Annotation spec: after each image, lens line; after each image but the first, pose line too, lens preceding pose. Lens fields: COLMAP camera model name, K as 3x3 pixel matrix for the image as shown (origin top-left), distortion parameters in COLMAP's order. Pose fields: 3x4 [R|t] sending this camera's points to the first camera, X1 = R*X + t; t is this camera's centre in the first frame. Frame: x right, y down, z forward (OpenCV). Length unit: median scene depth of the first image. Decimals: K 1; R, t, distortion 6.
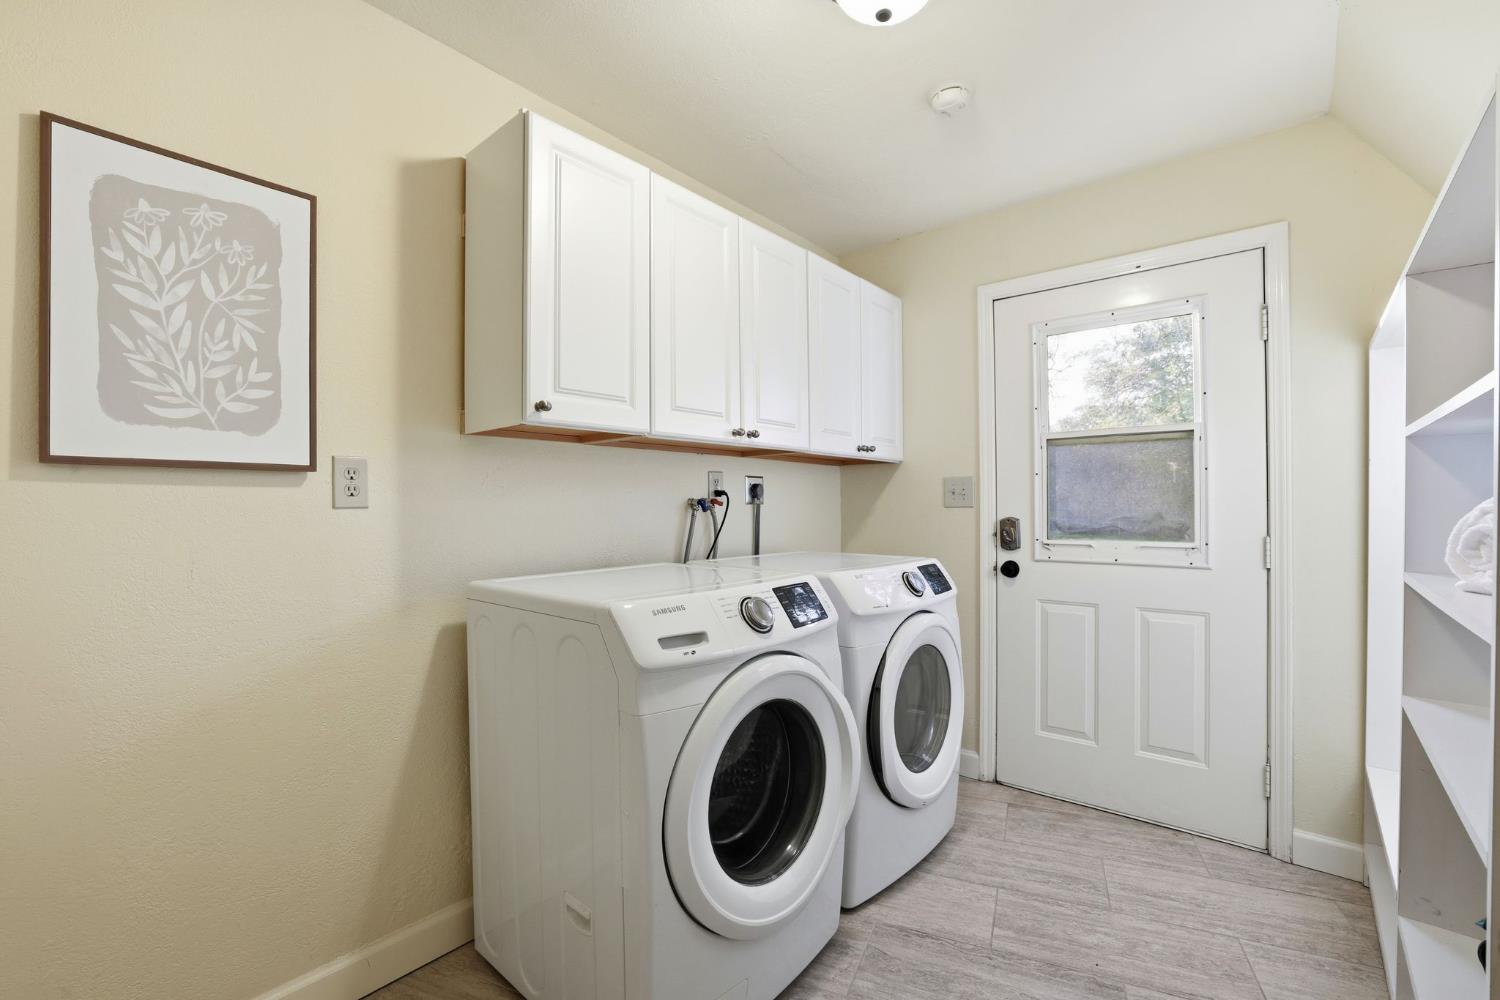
lens RADIAL K [[669.5, 0, 746.7], [0, 669.5, 505.1], [0, 0, 1]] dist [-0.034730, 0.010494]
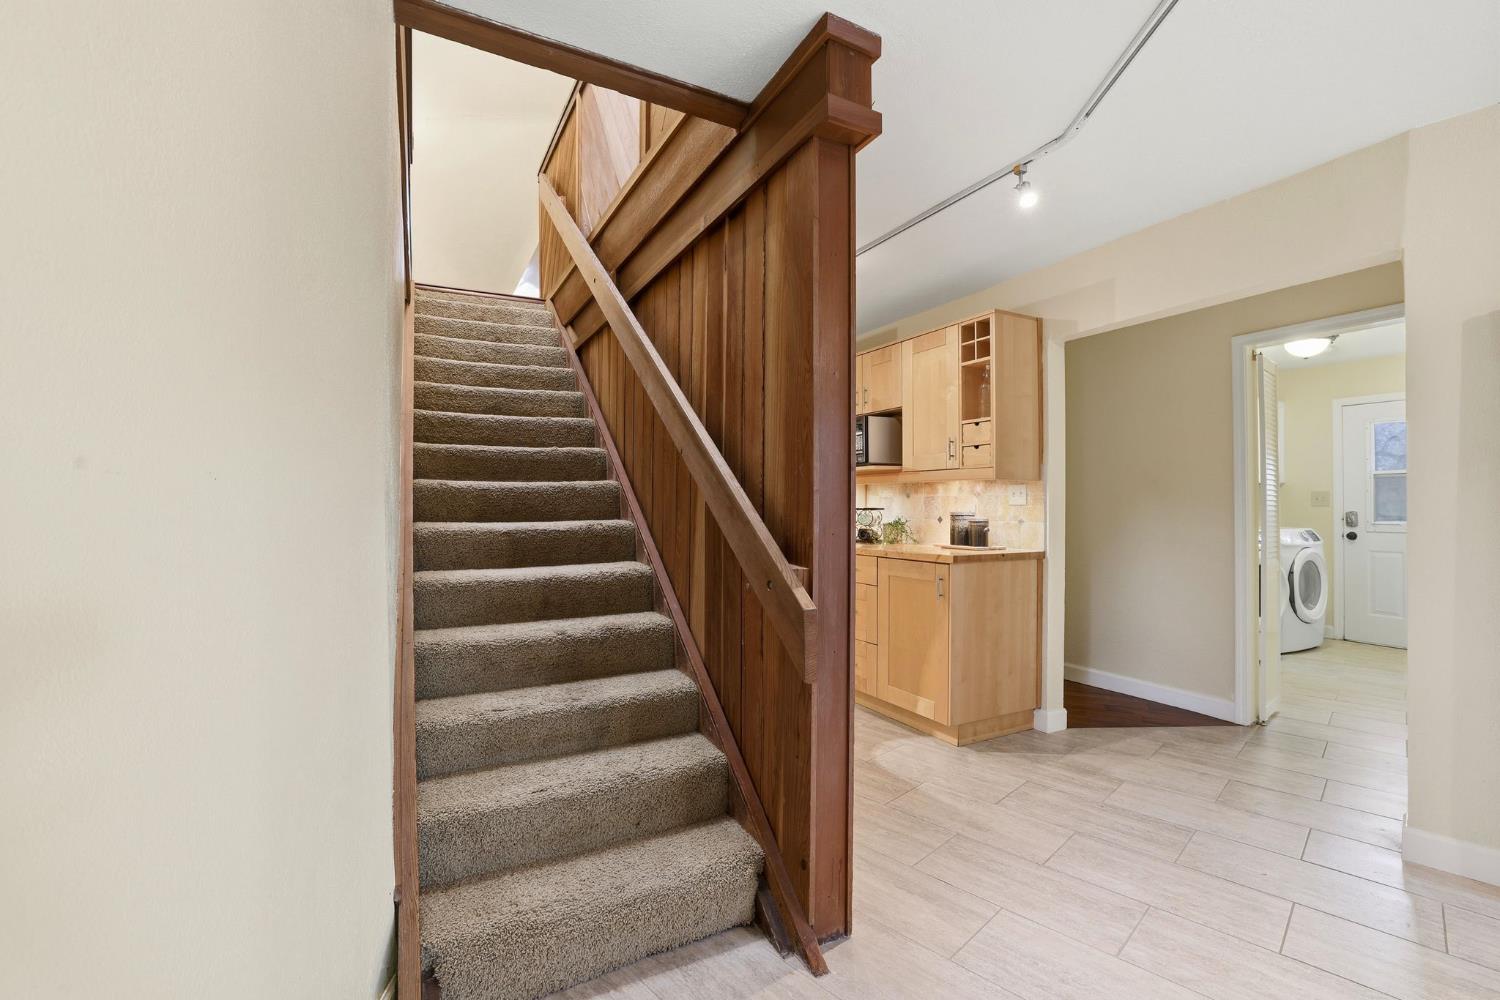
lens RADIAL K [[669.5, 0, 756.8], [0, 669.5, 496.6], [0, 0, 1]] dist [-0.034730, 0.010494]
pose [[0.930964, -0.008386, -0.365014, -0.594556], [0.005909, 0.999951, -0.007904, -0.021743], [0.365062, 0.005201, 0.930969, -1.604611]]
